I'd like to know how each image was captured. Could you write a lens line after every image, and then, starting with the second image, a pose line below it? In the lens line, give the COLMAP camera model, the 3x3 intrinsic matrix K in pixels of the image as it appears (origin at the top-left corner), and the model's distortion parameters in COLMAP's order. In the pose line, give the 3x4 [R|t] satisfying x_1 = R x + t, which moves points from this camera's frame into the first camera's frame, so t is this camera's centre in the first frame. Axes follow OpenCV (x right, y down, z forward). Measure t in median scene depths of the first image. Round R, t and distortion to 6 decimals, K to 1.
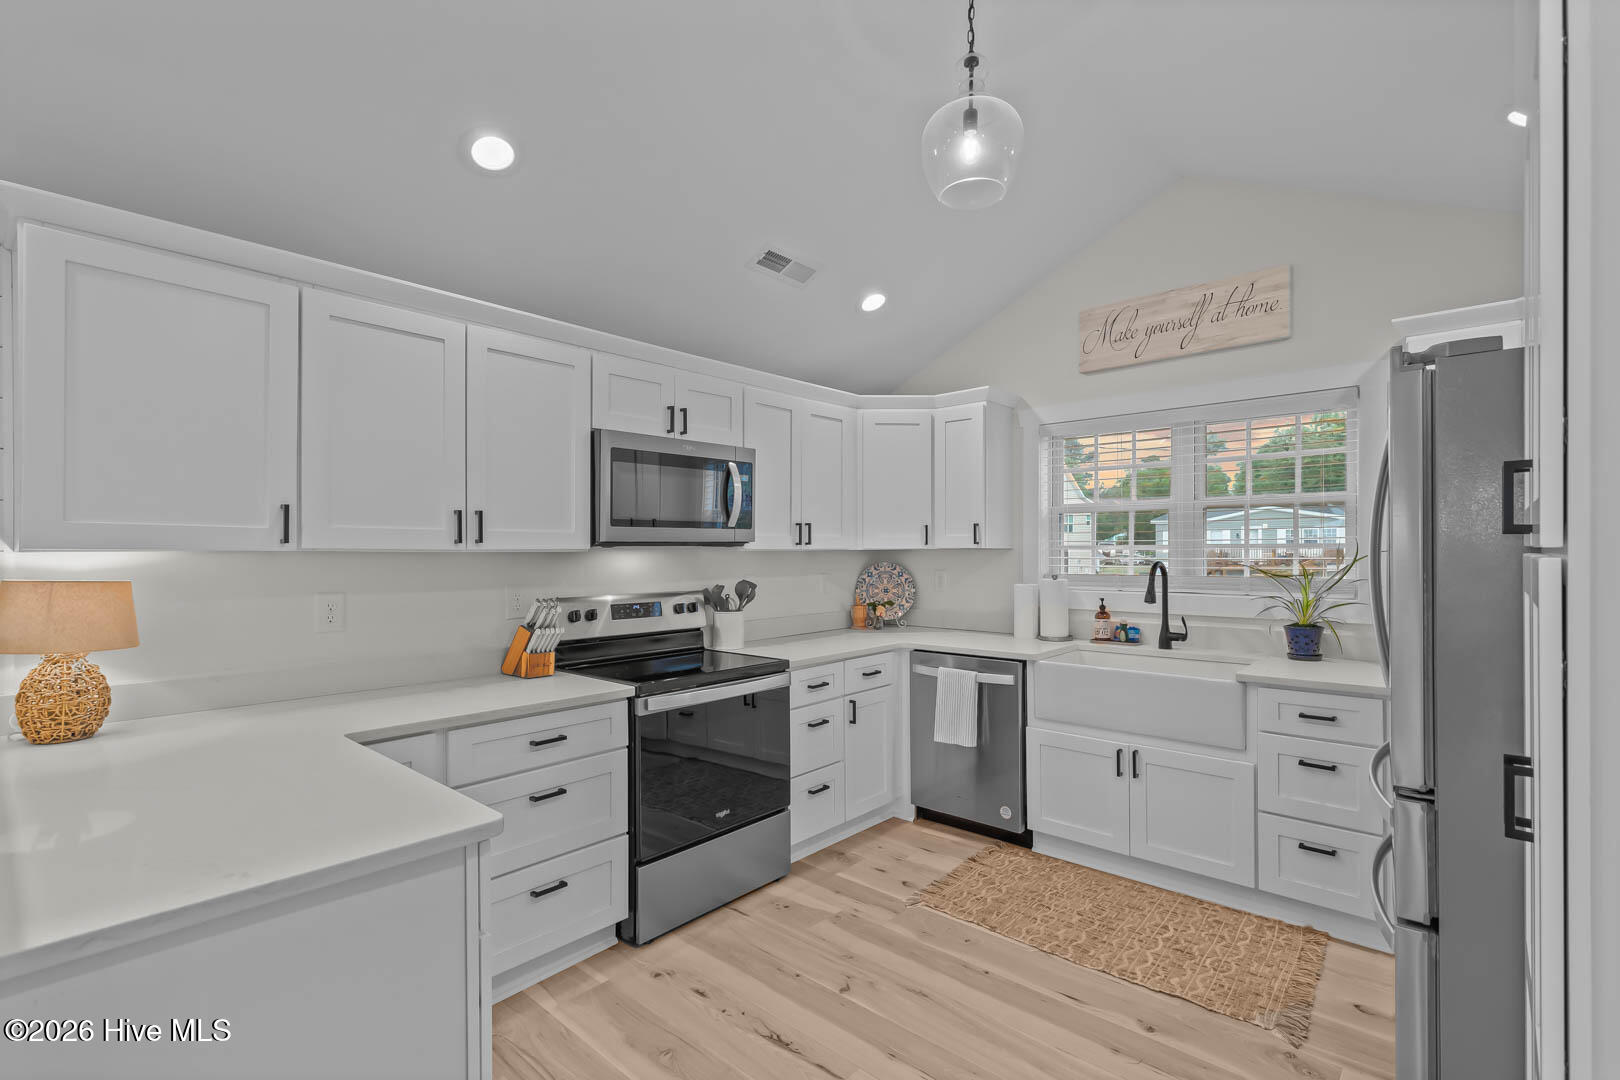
lens RADIAL K [[756.8, 0, 823.5], [0, 756.8, 549.5], [0, 0, 1]] dist [0.010582, -0.001405]
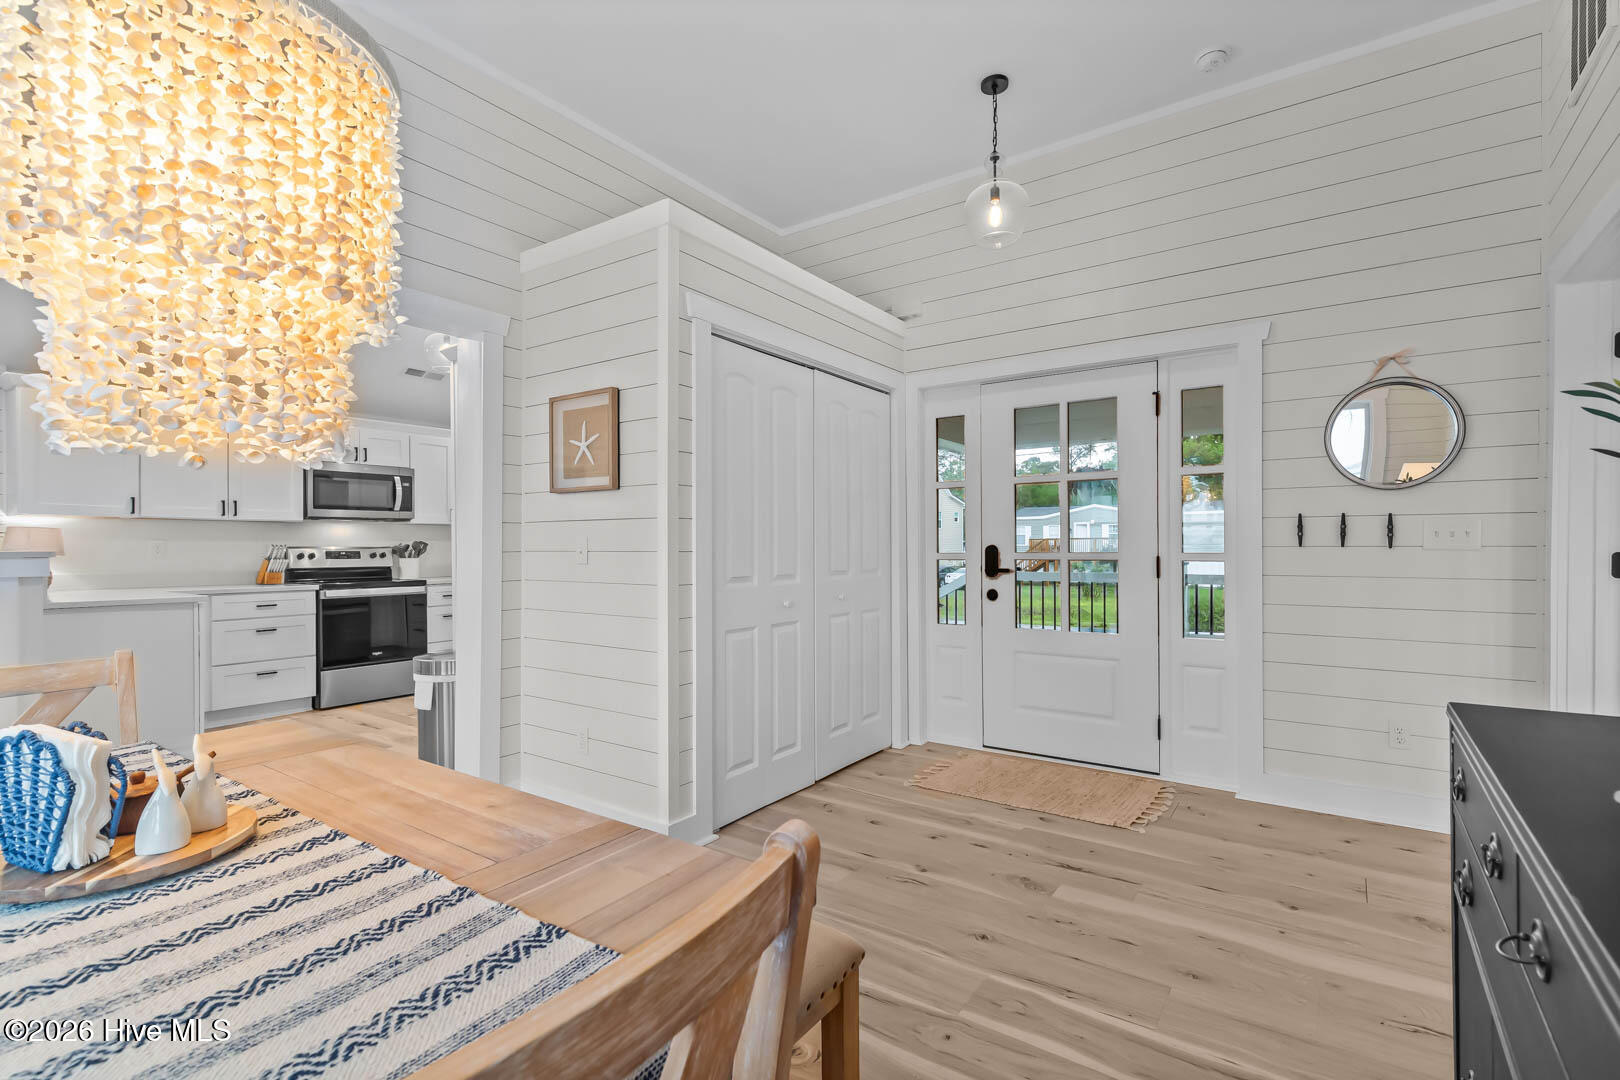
lens RADIAL K [[756.8, 0, 820.0], [0, 756.8, 544.8], [0, 0, 1]] dist [0.010582, -0.001405]
pose [[0.995631, -0.004068, 0.093287, 0.756957], [0.004397, 0.999985, -0.003315, 0.067451], [-0.093272, 0.003711, 0.995634, -0.984316]]
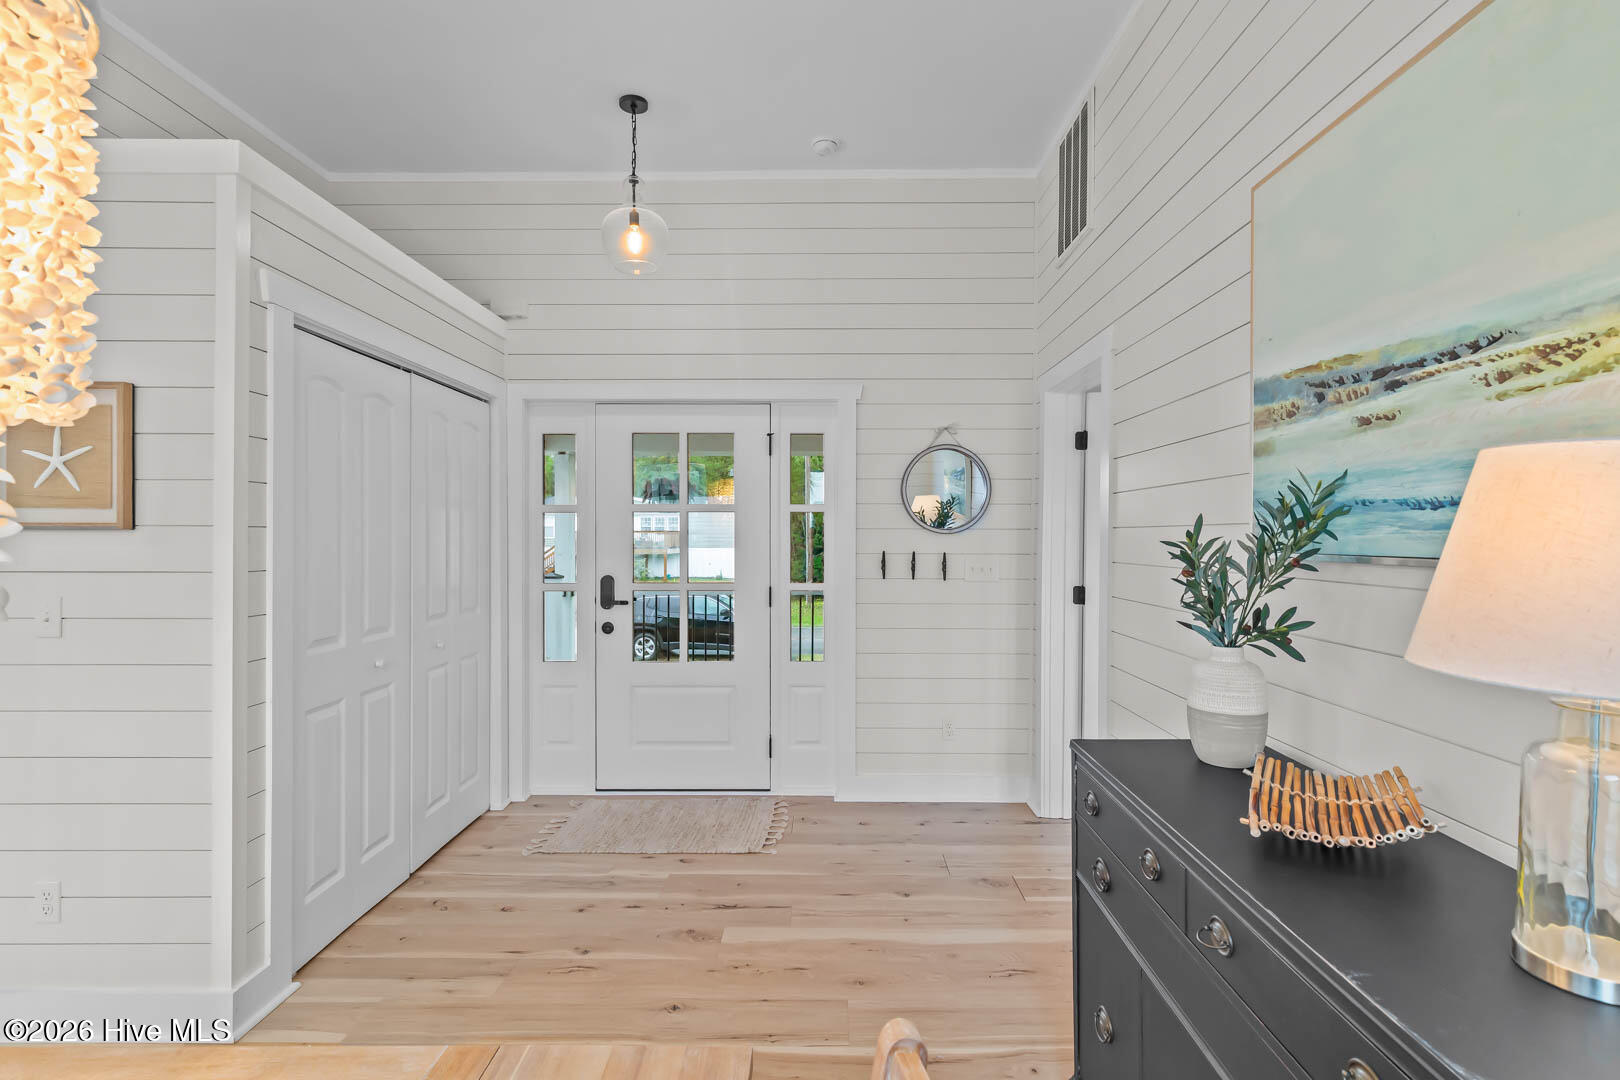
lens RADIAL K [[805.2, 0, 826.0], [0, 805.2, 533.4], [0, 0, 1]] dist [0.011645, -0.002920]
pose [[0.765239, 0.000555, 0.643746, 0.603020], [0.000480, 0.999999, -0.001432, -0.000918], [-0.643746, 0.001405, 0.765238, -0.946093]]
